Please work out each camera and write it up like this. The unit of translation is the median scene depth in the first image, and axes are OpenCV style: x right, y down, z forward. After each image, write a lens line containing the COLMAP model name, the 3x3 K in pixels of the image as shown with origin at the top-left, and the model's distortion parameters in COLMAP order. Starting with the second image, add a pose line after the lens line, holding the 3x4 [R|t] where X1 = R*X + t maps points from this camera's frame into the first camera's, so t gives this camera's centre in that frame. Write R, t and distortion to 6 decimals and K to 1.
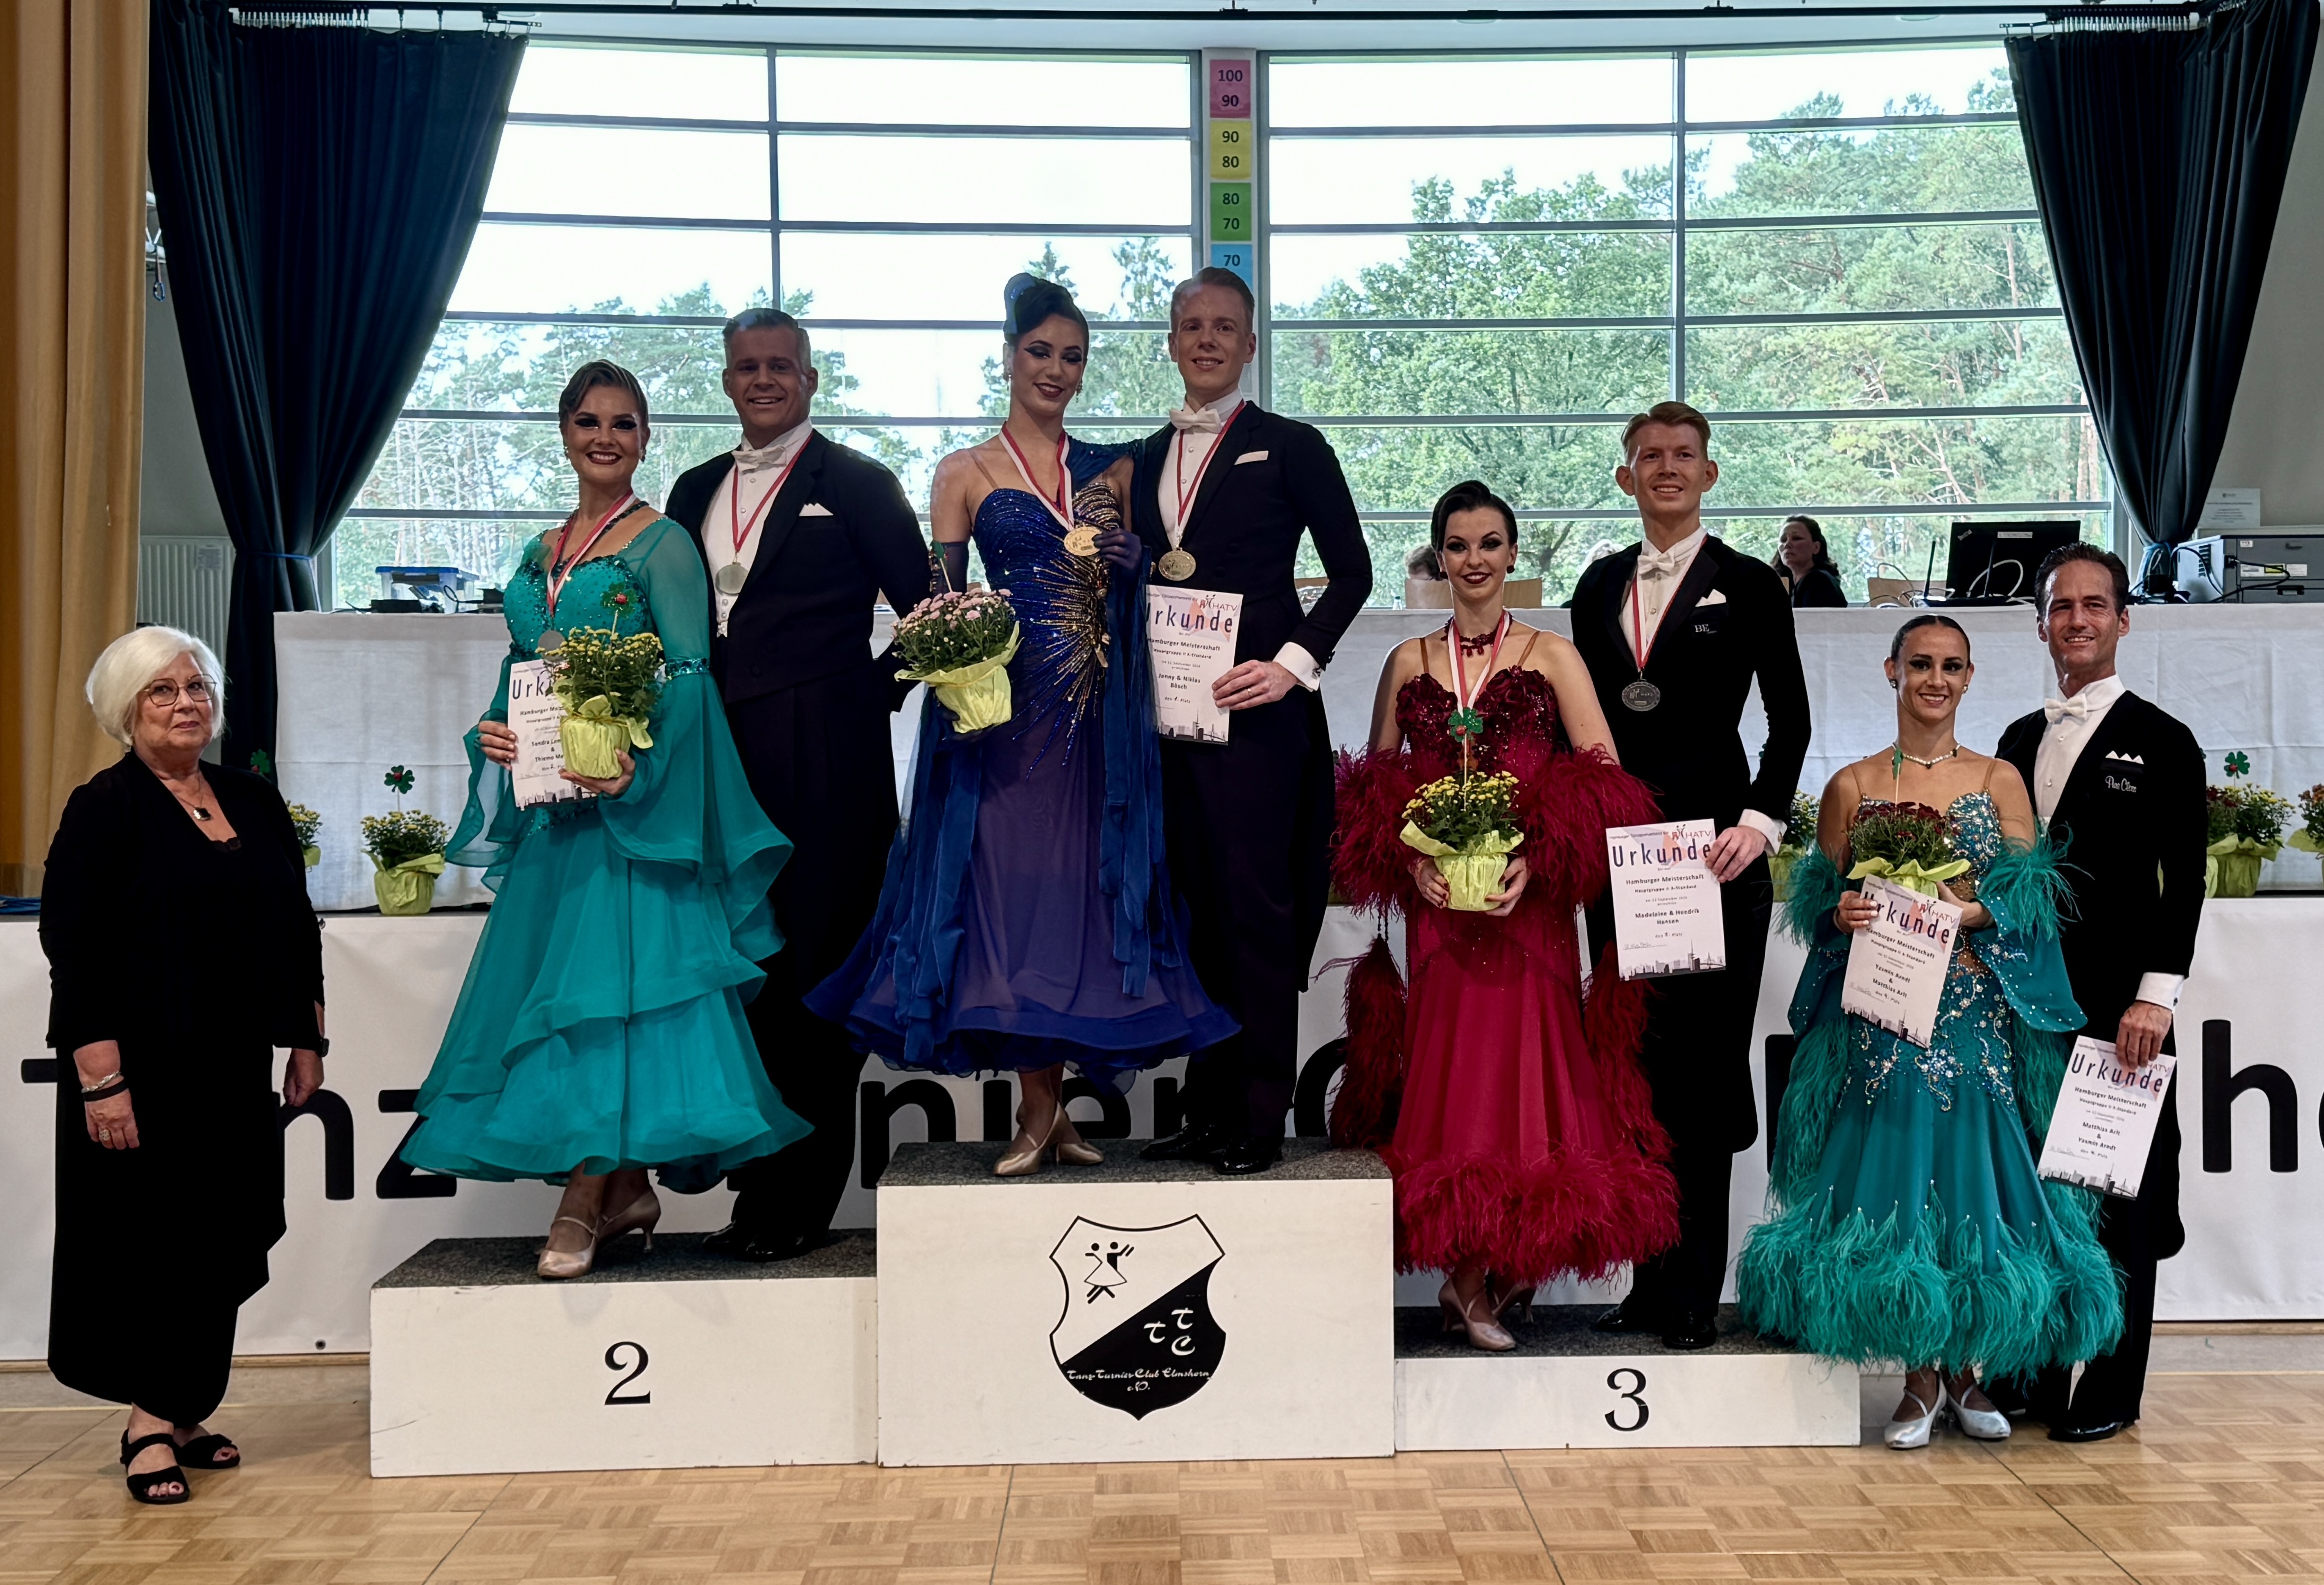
lens RADIAL K [[3350.7, 0, 1279.8], [0, 3350.7, 820.2], [0, 0, 1]] dist [0.206127, -0.417312]
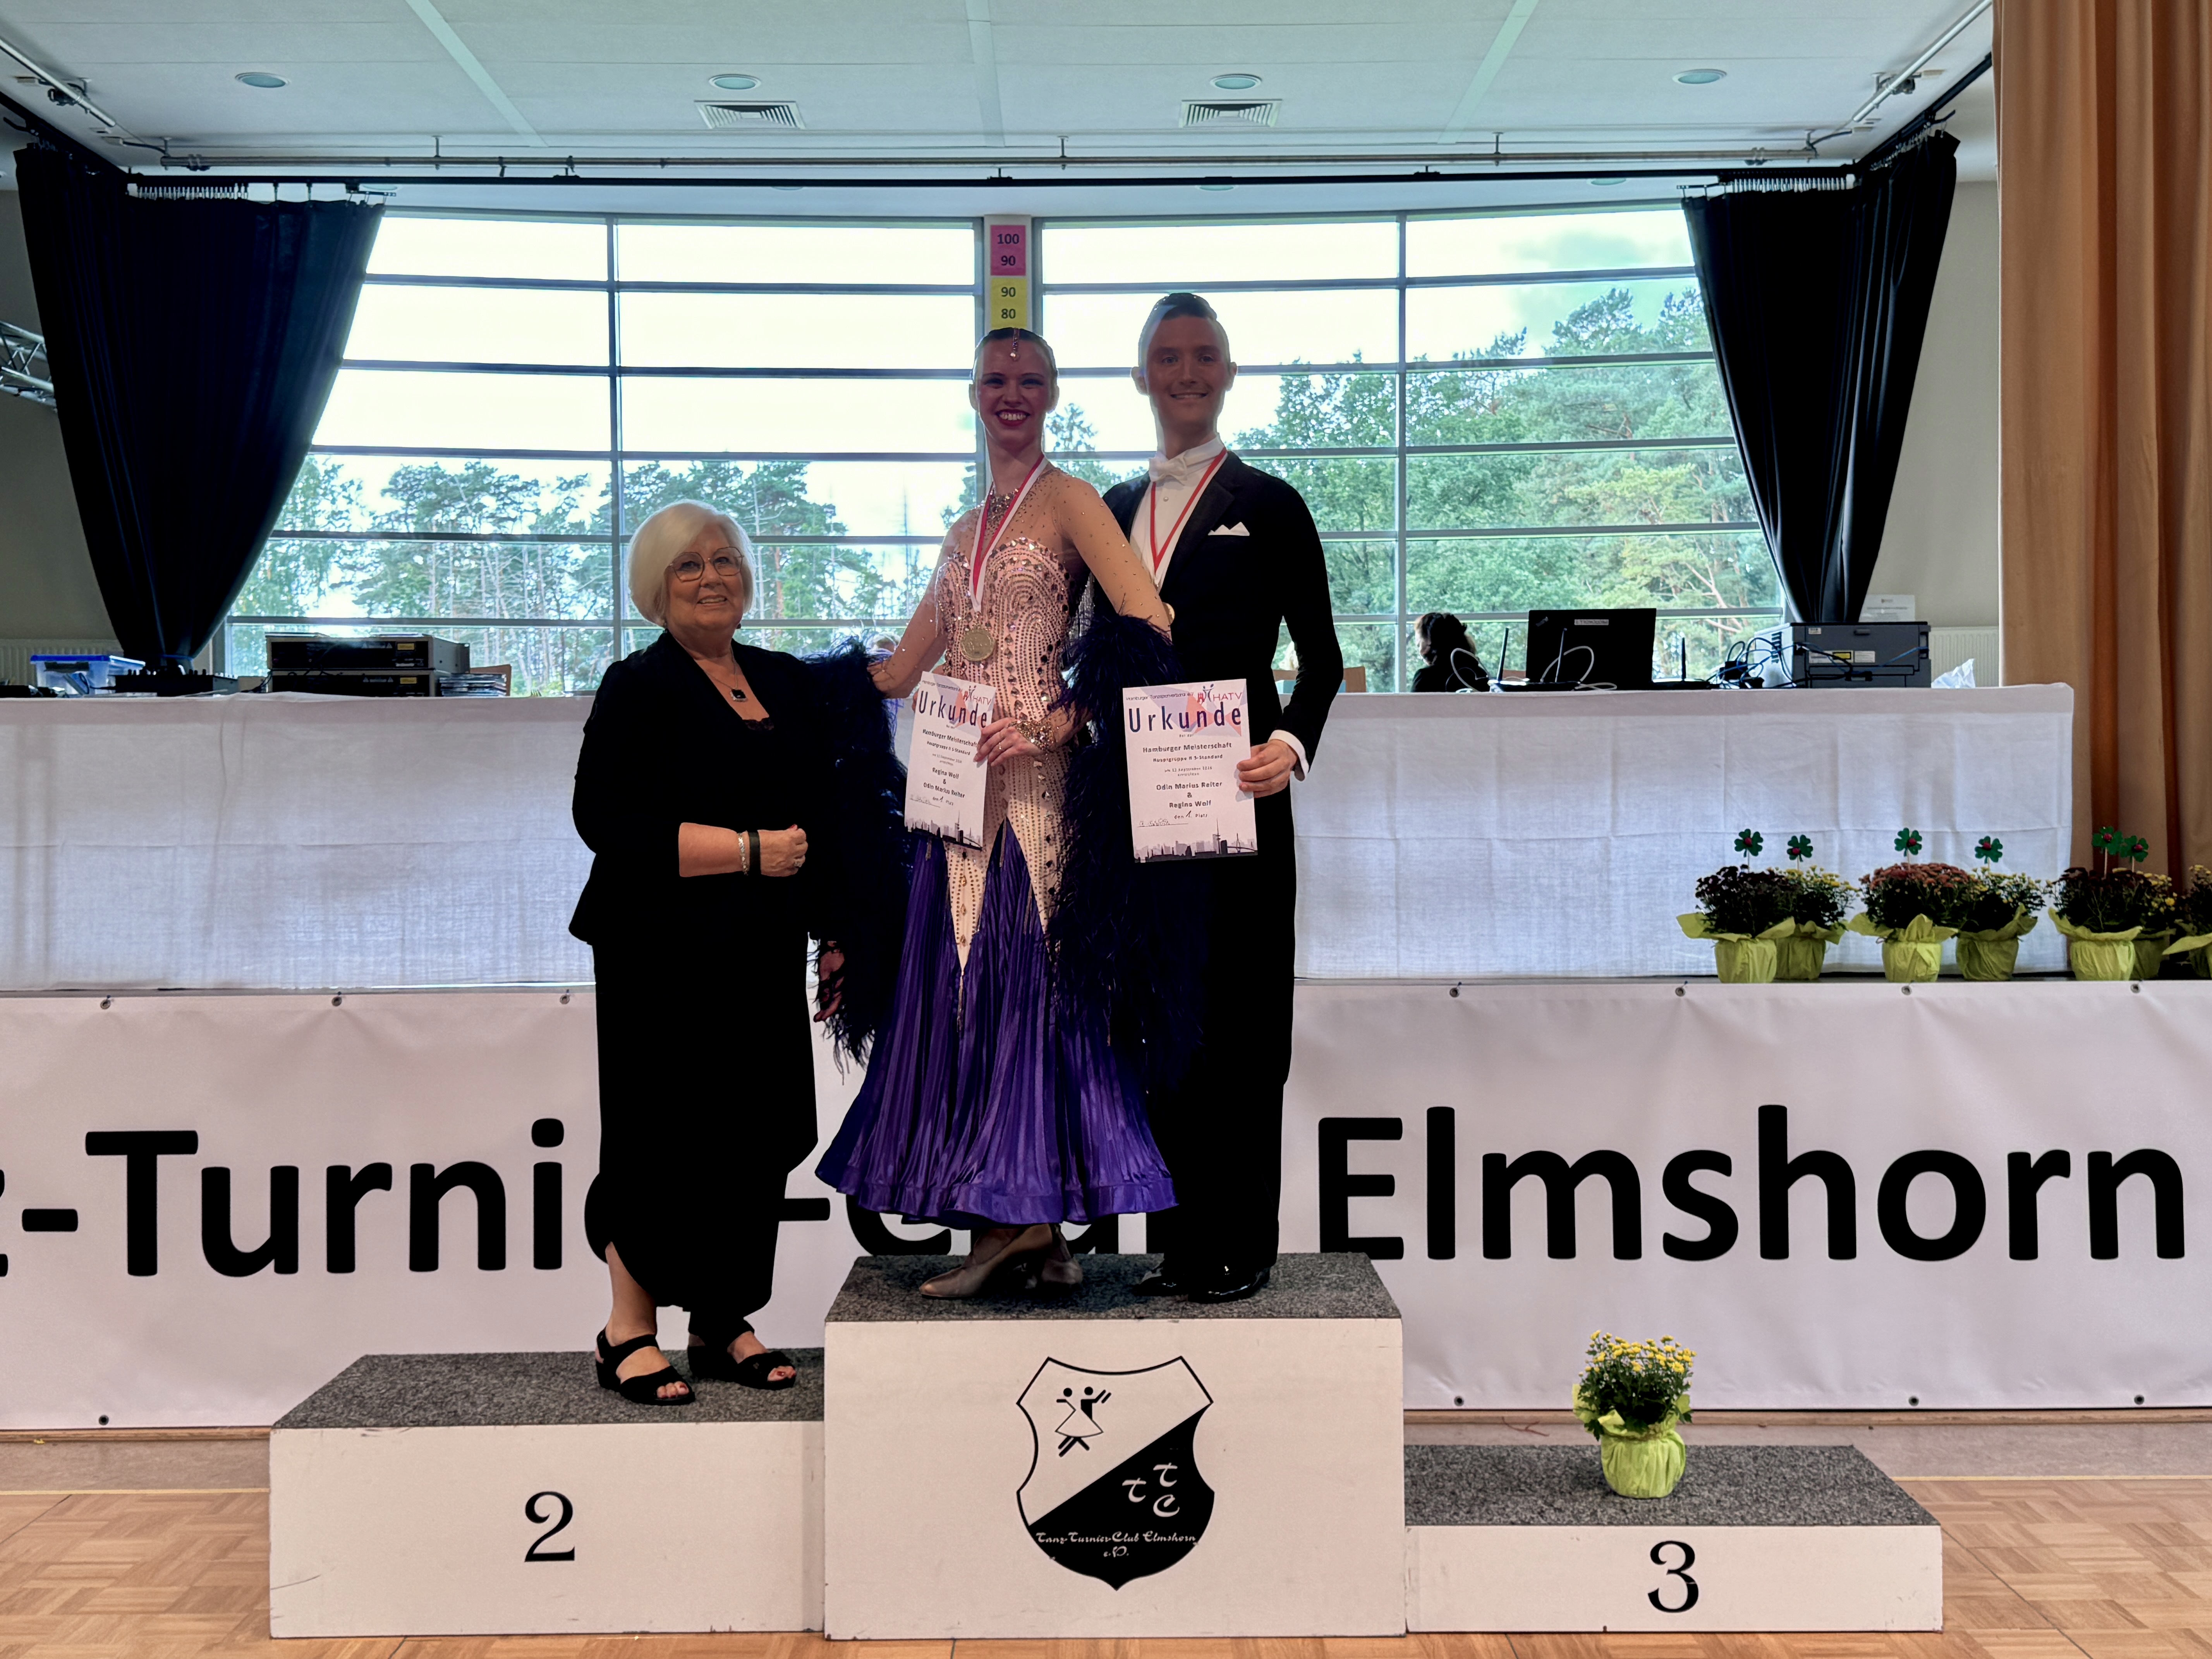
lens RADIAL K [[2604.6, 0, 1118.3], [0, 2604.6, 827.4], [0, 0, 1]] dist [0.212621, -0.524096]
pose [[0.999162, 0.000776, -0.040919, 0.131229], [-0.001497, 0.999844, -0.017602, -0.009891], [0.040899, 0.017648, 0.999007, 0.247116]]
